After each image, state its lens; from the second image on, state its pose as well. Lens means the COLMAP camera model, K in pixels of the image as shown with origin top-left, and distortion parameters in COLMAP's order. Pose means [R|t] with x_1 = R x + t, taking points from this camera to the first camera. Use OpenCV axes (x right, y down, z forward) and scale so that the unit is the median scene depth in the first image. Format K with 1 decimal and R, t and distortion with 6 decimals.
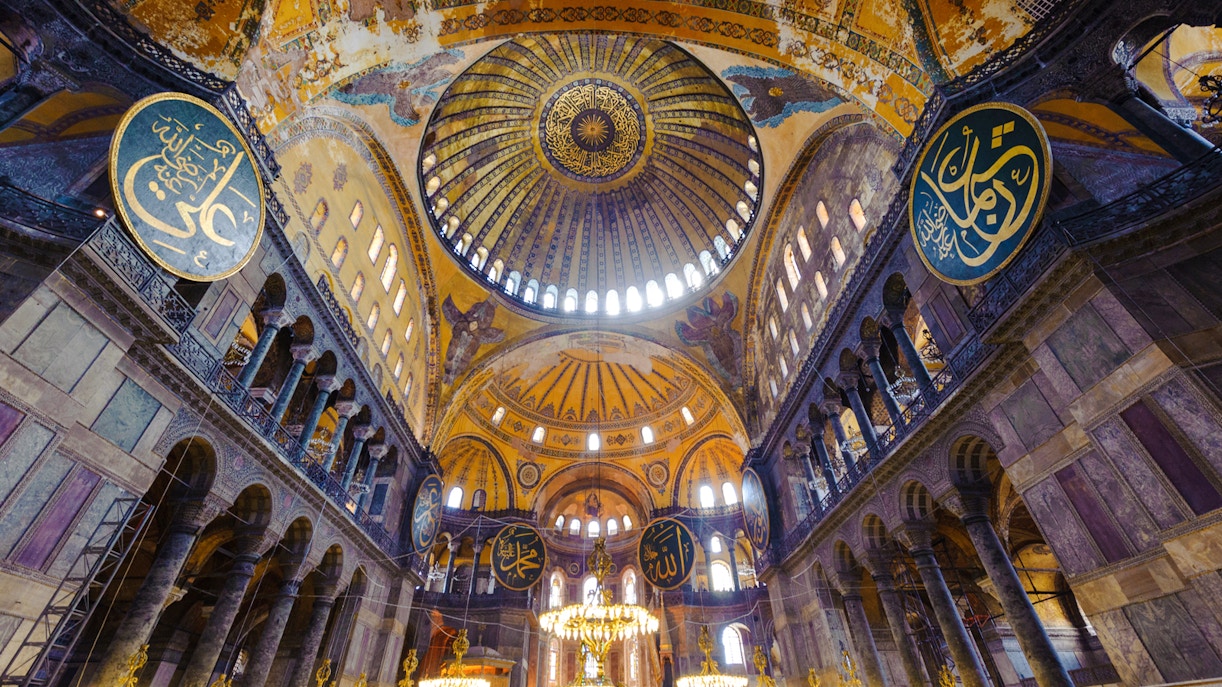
lens RADIAL K [[500.8, 0, 609.6], [0, 500.8, 328.8], [0, 0, 1]] dist [0.003670, 0.000207]
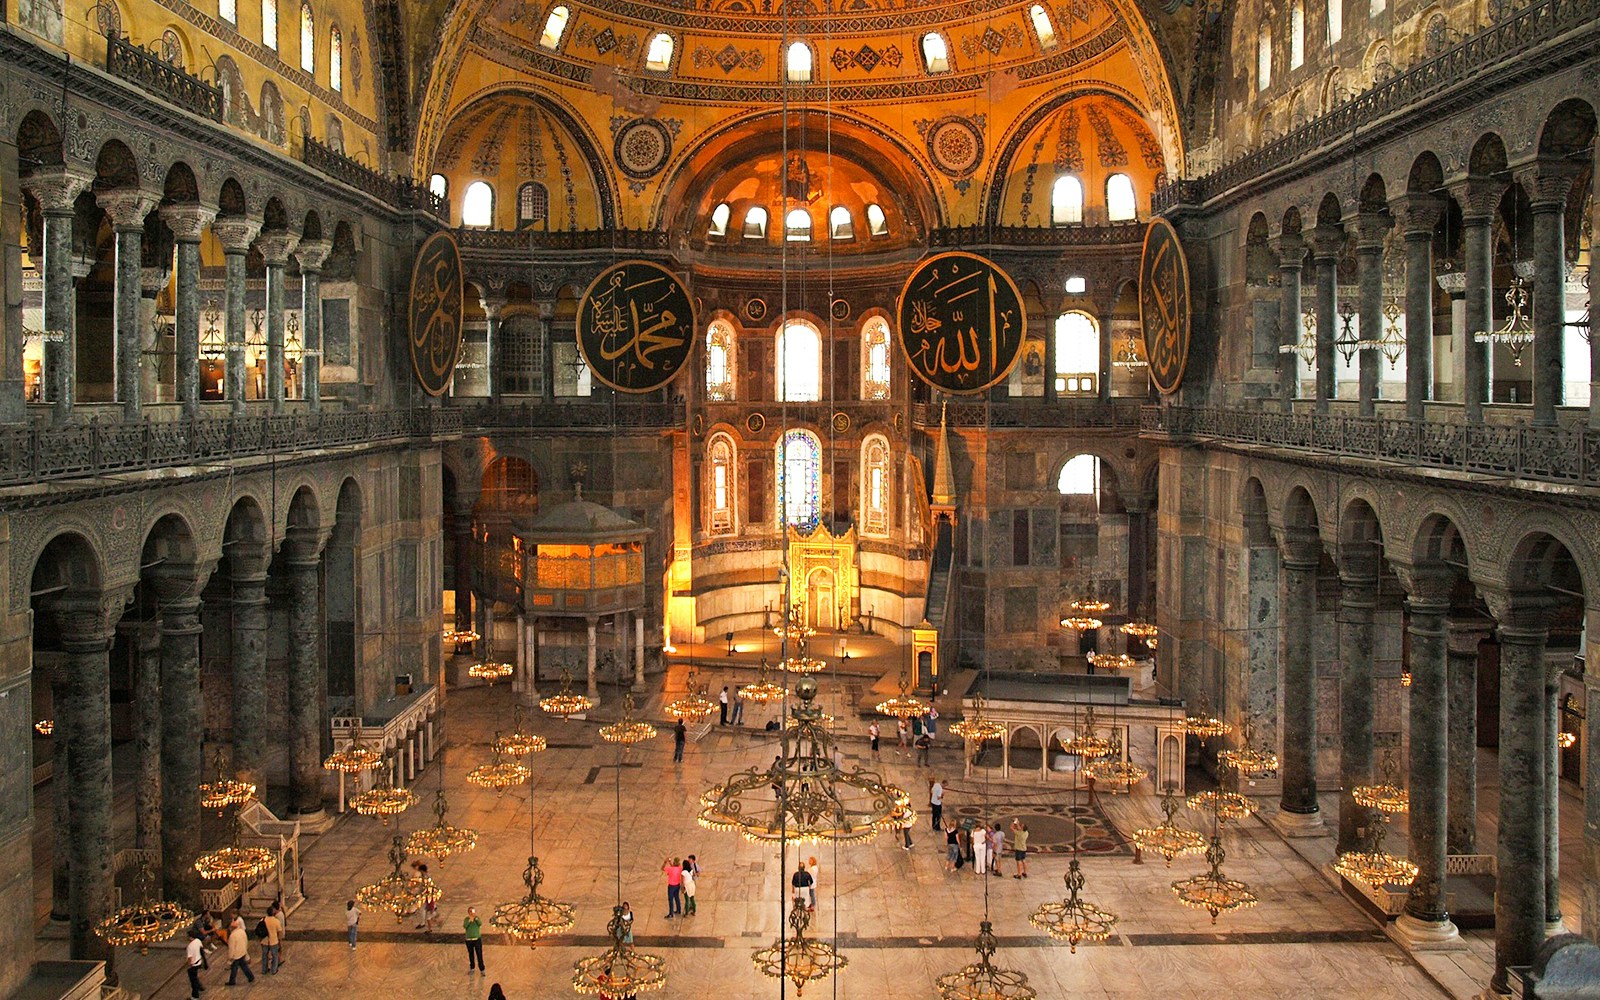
lens RADIAL K [[1343.3, 0, 798.9], [0, 1343.3, 395.2], [0, 0, 1]] dist [-0.083591, 0.070333]
pose [[0.999781, 0.011948, -0.017185, -0.010844], [0.002083, 0.760175, 0.649716, -0.274436], [0.020827, -0.649609, 0.759983, 0.030454]]
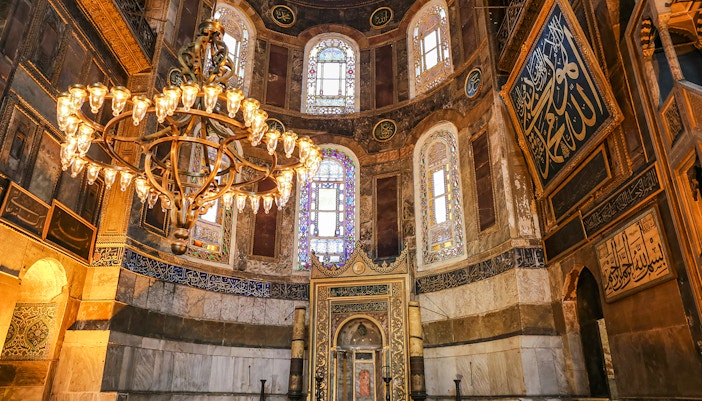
lens RADIAL K [[488.2, 0, 351.0], [0, 488.2, 200.5], [0, 0, 1]] dist [-0.005951, -0.001223]
pose [[0.999700, 0.013782, -0.020233, -0.009186], [-0.006879, 0.951324, 0.308117, 0.536028], [0.023494, -0.307885, 0.951133, 0.647360]]
